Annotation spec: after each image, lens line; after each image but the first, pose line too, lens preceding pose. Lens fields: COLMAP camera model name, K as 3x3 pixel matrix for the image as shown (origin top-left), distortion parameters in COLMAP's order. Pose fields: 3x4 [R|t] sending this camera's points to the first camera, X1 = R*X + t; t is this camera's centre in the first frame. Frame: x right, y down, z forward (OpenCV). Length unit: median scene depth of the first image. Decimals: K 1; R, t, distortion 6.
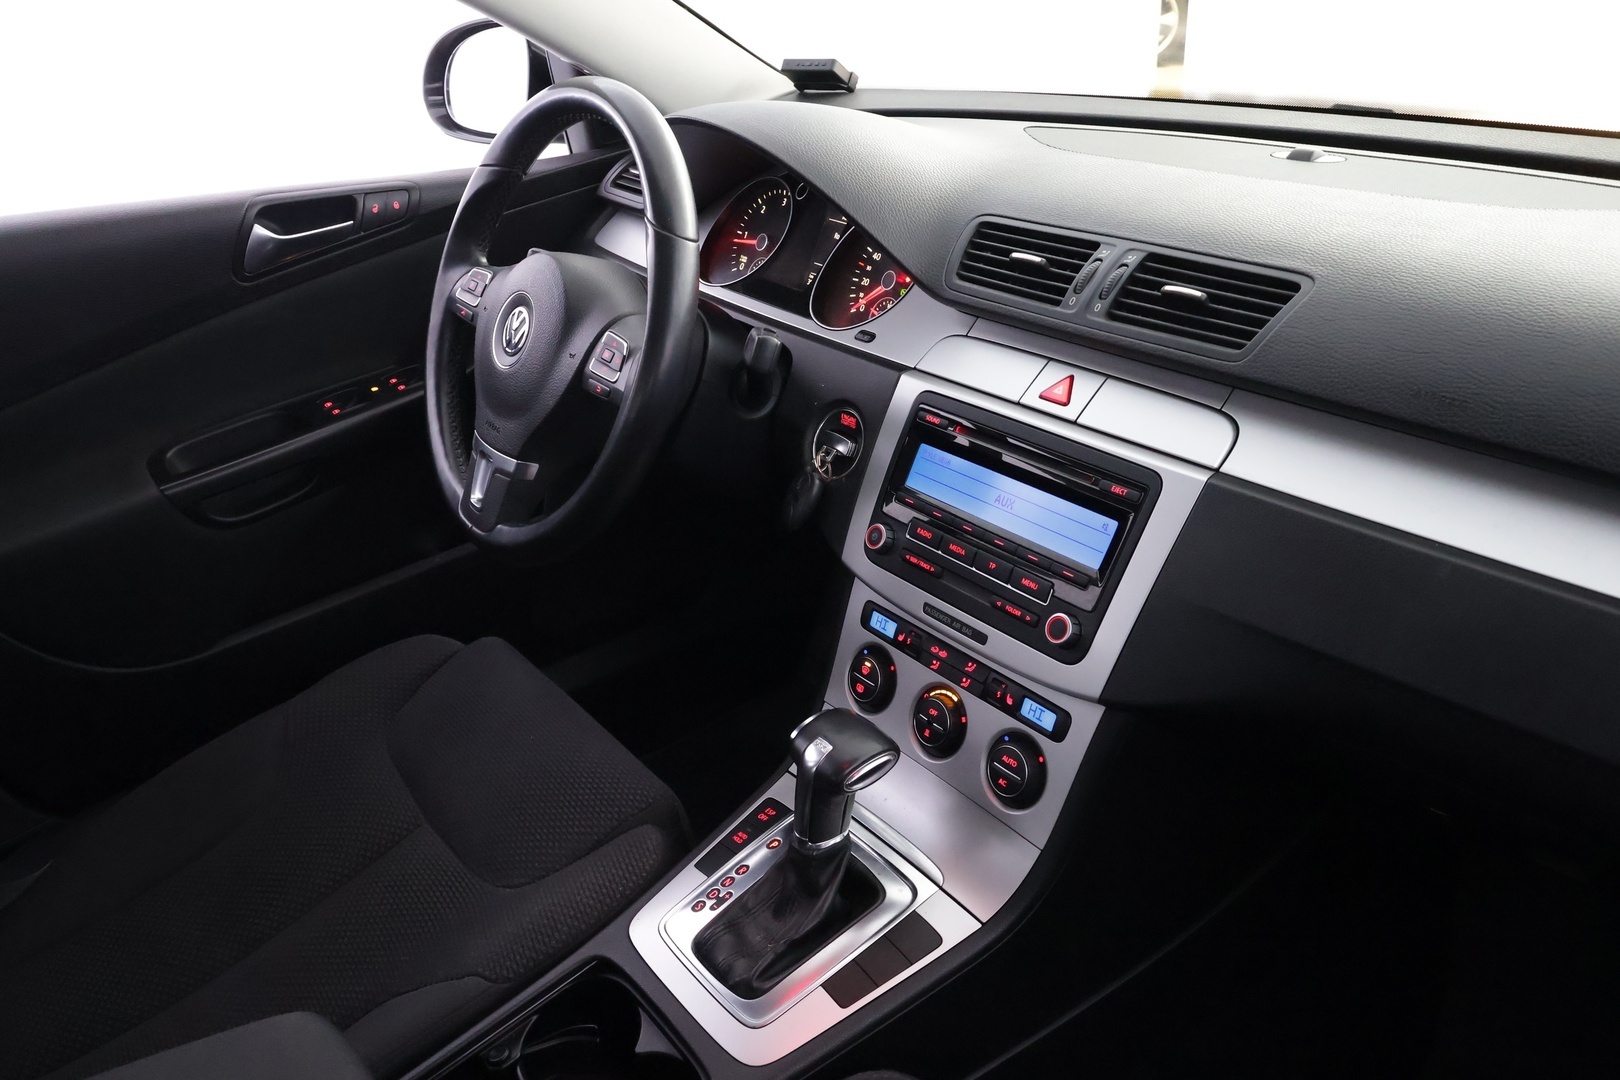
lens RADIAL K [[1281.1, 0, 810.1], [0, 1281.1, 539.4], [0, 0, 1]] dist [0.013690, 0.000372]
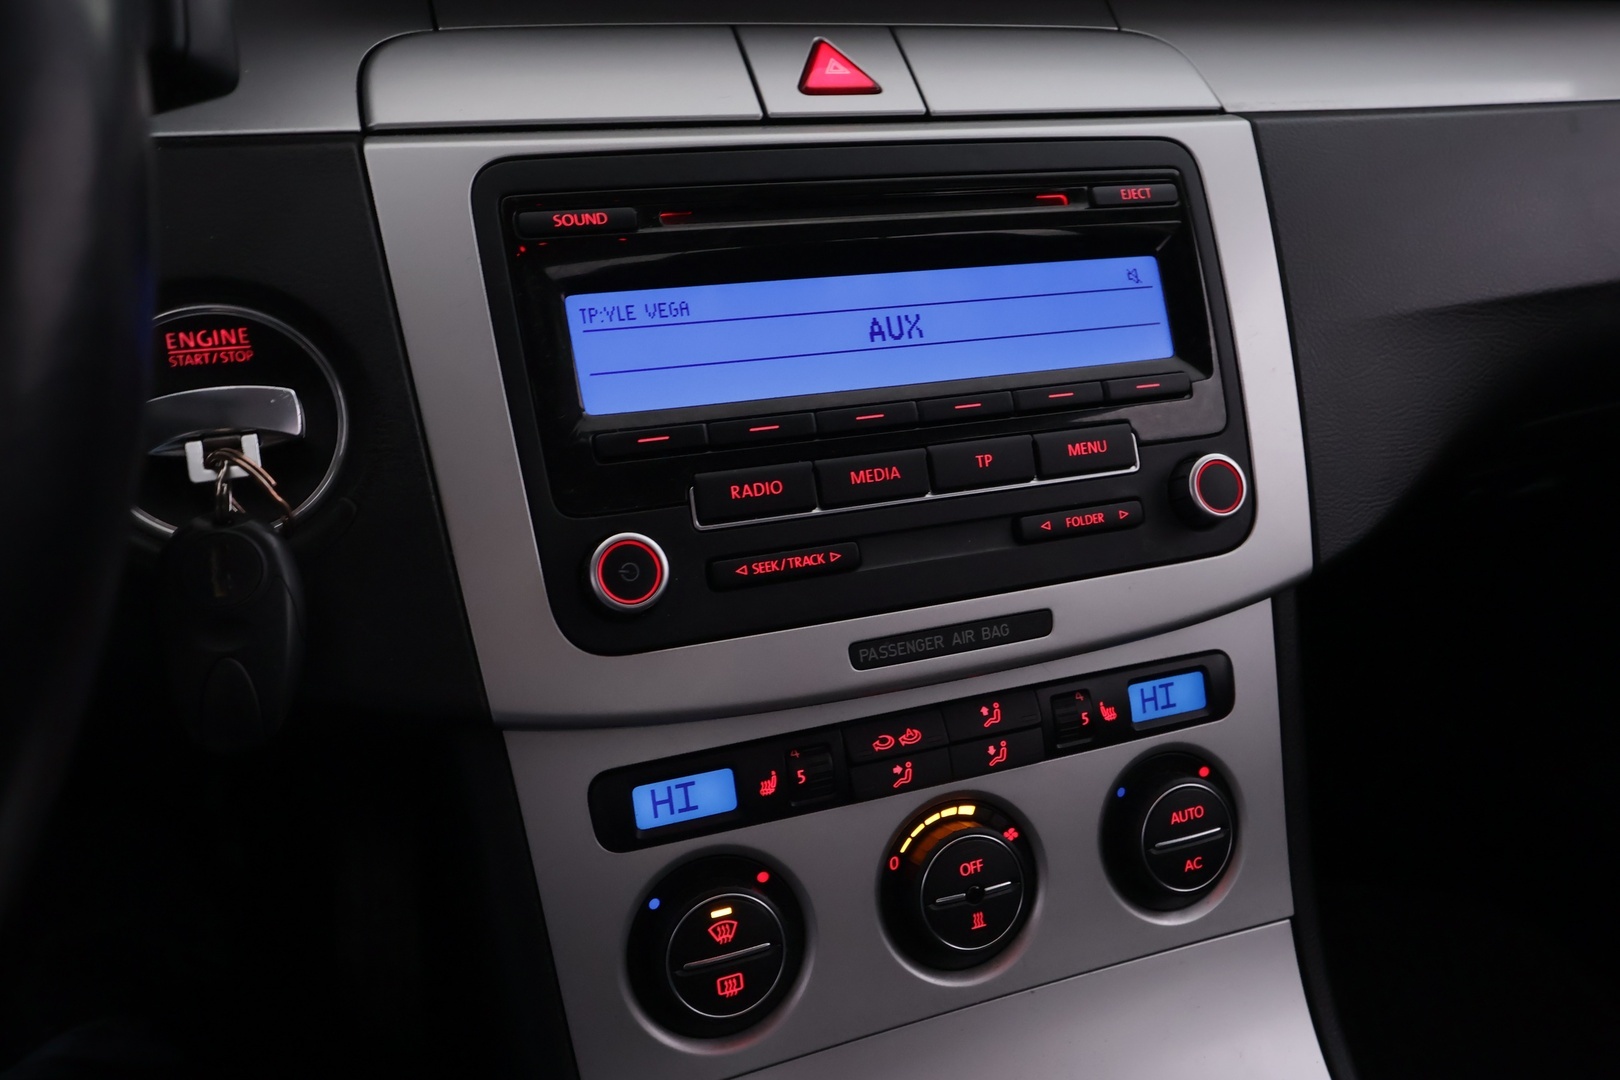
lens RADIAL K [[1281.1, 0, 810.5], [0, 1281.1, 541.8], [0, 0, 1]] dist [0.013690, 0.000372]
pose [[0.252811, -0.331448, 0.908972, -0.263067], [0.393630, 0.893457, 0.216311, -0.068910], [-0.883822, 0.303113, 0.356343, 0.899553]]
